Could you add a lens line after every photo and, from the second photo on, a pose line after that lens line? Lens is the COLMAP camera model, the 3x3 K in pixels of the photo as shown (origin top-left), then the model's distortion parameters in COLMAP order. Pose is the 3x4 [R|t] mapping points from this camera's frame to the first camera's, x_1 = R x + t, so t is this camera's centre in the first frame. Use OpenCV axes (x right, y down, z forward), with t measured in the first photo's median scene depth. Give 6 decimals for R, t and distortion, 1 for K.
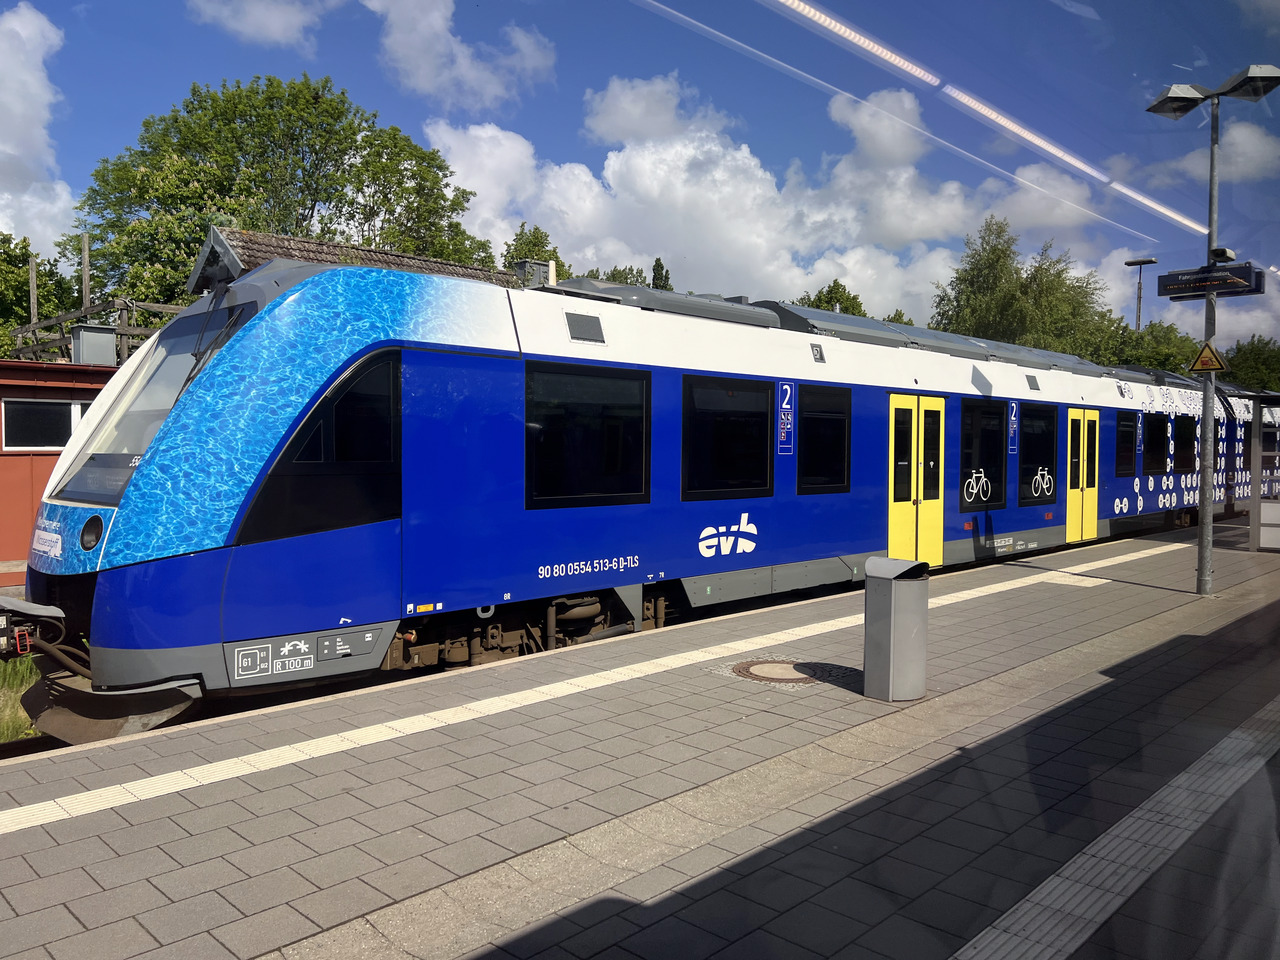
lens RADIAL K [[960.4, 0, 640.0], [0, 960.4, 480.0], [0, 0, 1]] dist [0.080955, -0.099736]
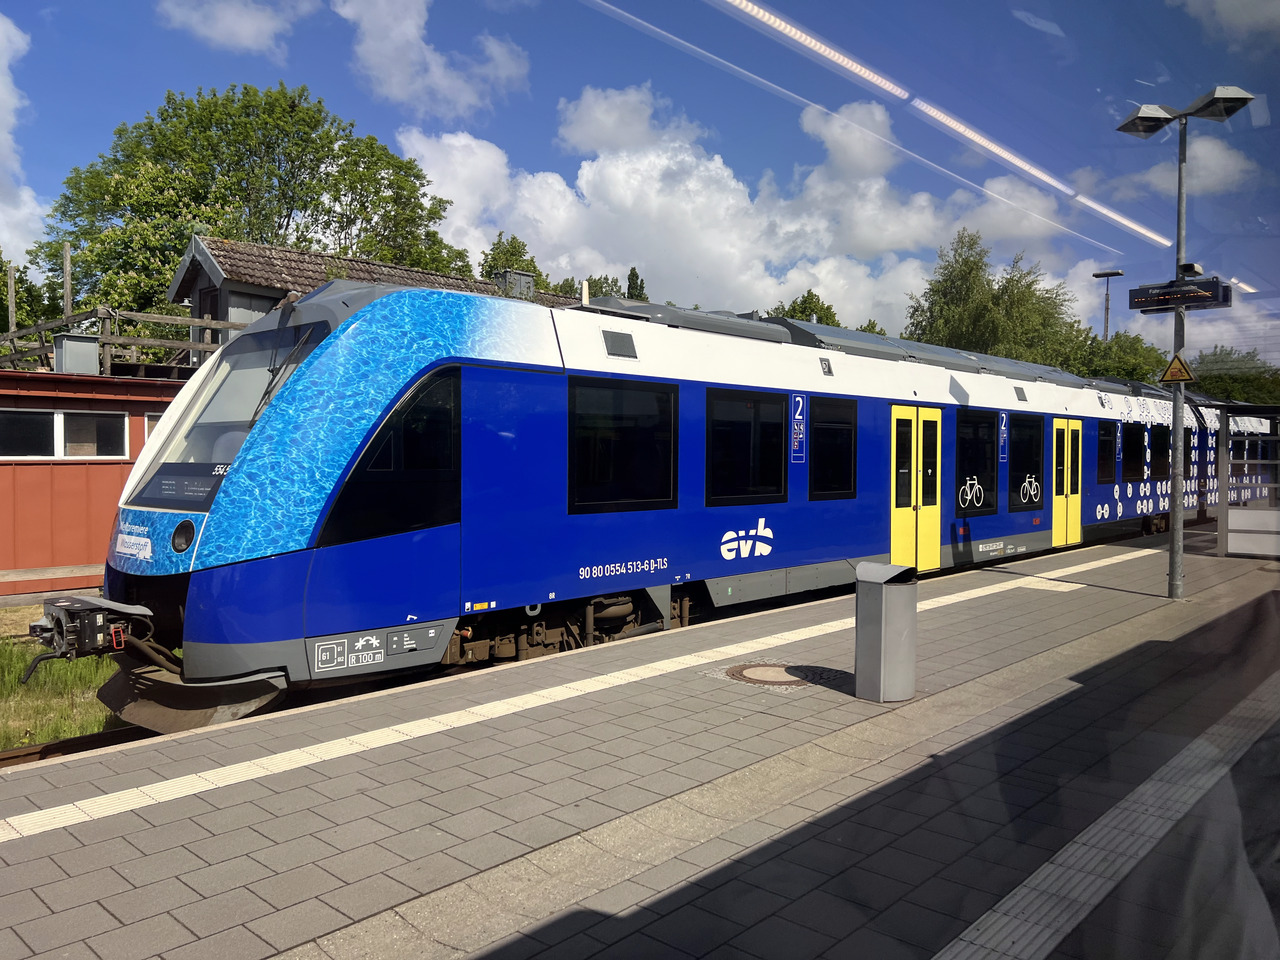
lens RADIAL K [[960.4, 0, 640.0], [0, 960.4, 480.0], [0, 0, 1]] dist [0.080955, -0.099736]
pose [[0.999654, -0.001733, 0.026256, -0.031848], [0.001969, 0.999958, -0.008983, 0.000994], [-0.026239, 0.009031, 0.999615, -0.032957]]
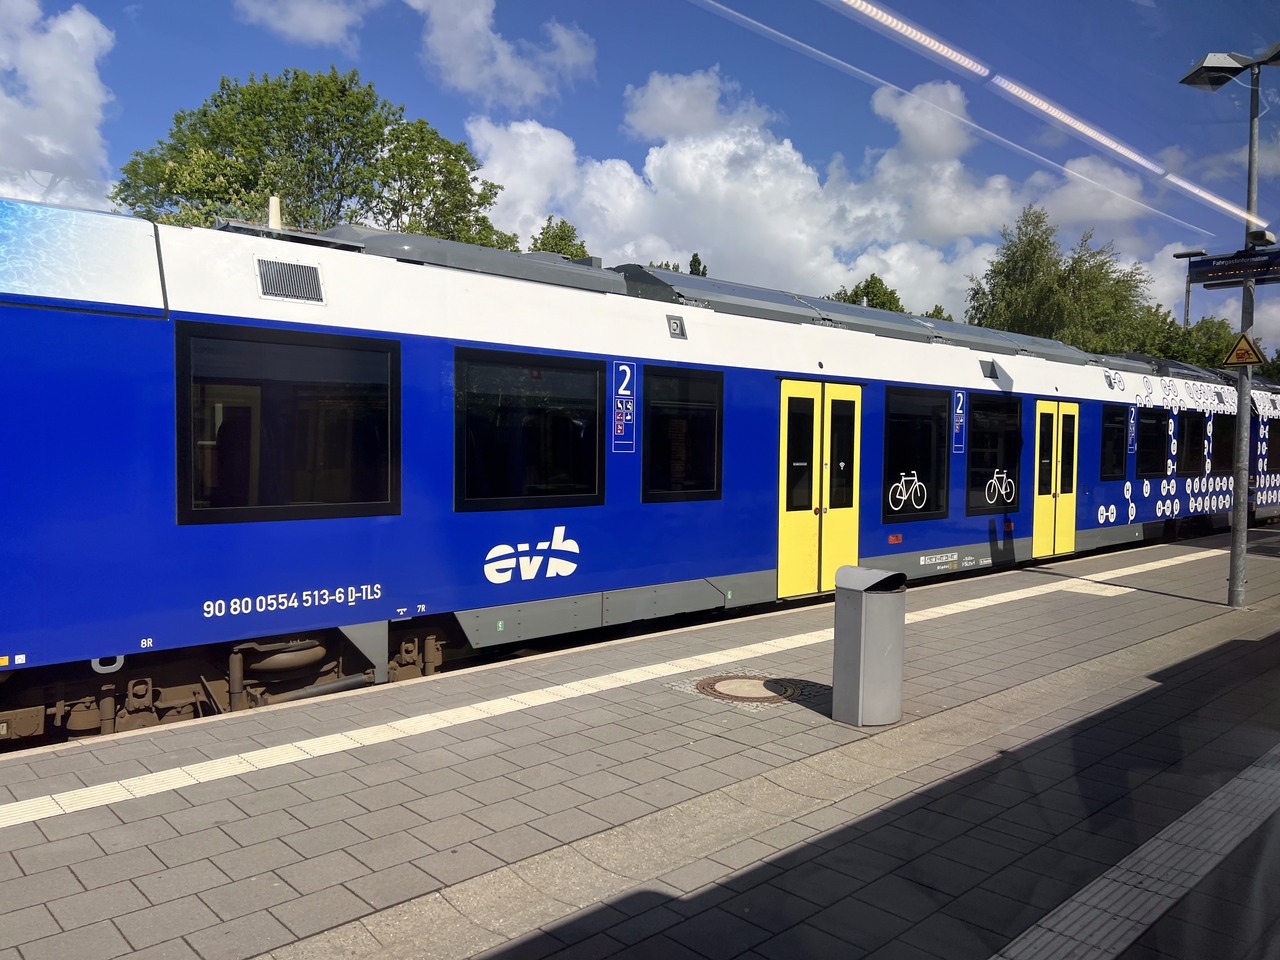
lens RADIAL K [[961.5, 0, 630.3], [0, 961.5, 486.3], [0, 0, 1]] dist [0.071428, -0.082808]
pose [[0.998865, 0.008368, -0.046882, 0.123647], [-0.007904, 0.999918, 0.010067, -0.004273], [0.046962, -0.009685, 0.998850, 0.128724]]
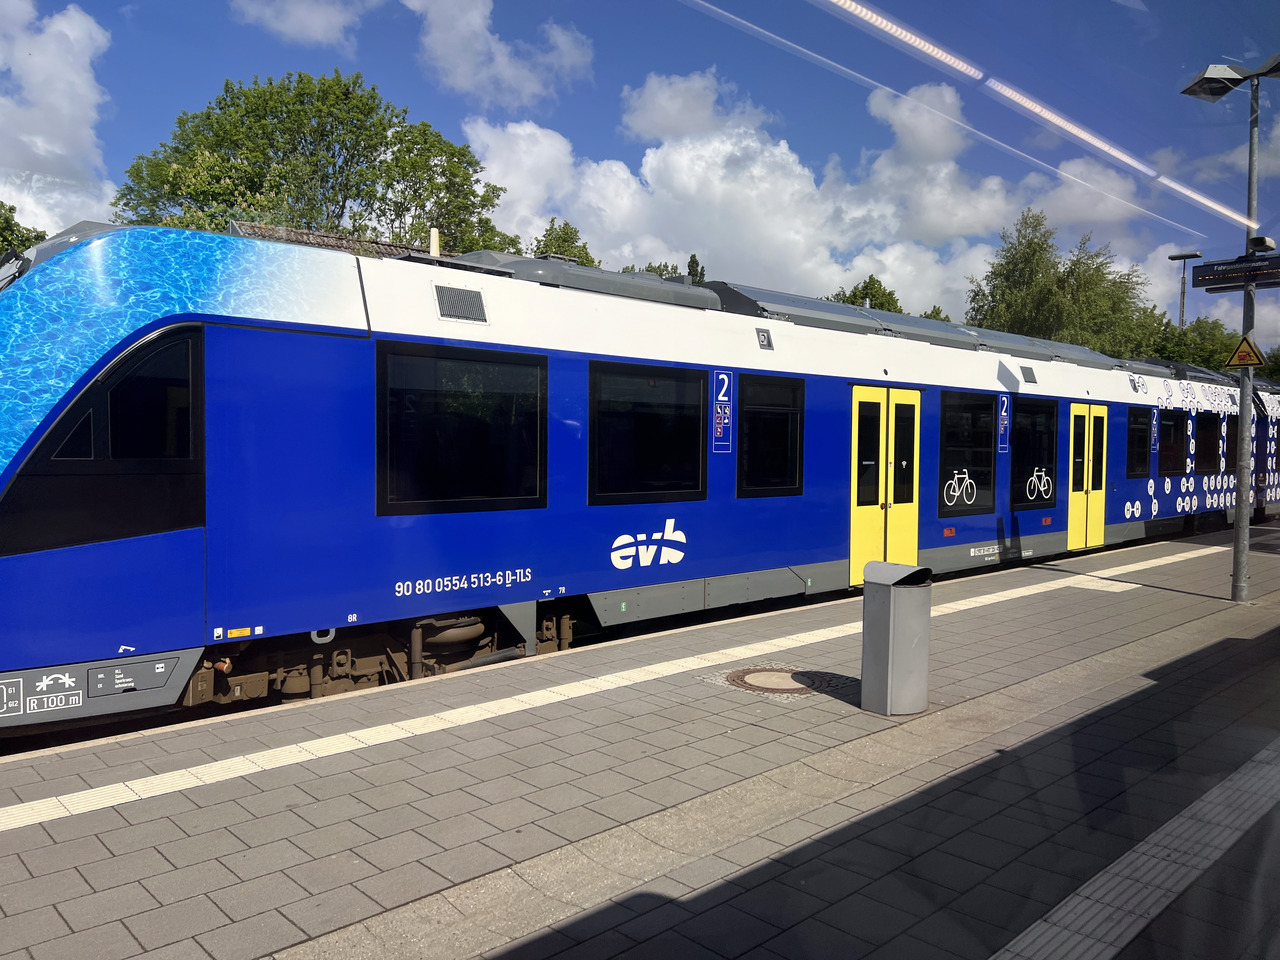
lens RADIAL K [[960.4, 0, 640.0], [0, 960.4, 480.0], [0, 0, 1]] dist [0.080955, -0.099736]
pose [[0.999355, 0.005921, -0.035419, 0.068067], [-0.005806, 0.999978, 0.003336, -0.002465], [0.035438, -0.003128, 0.999367, 0.071320]]
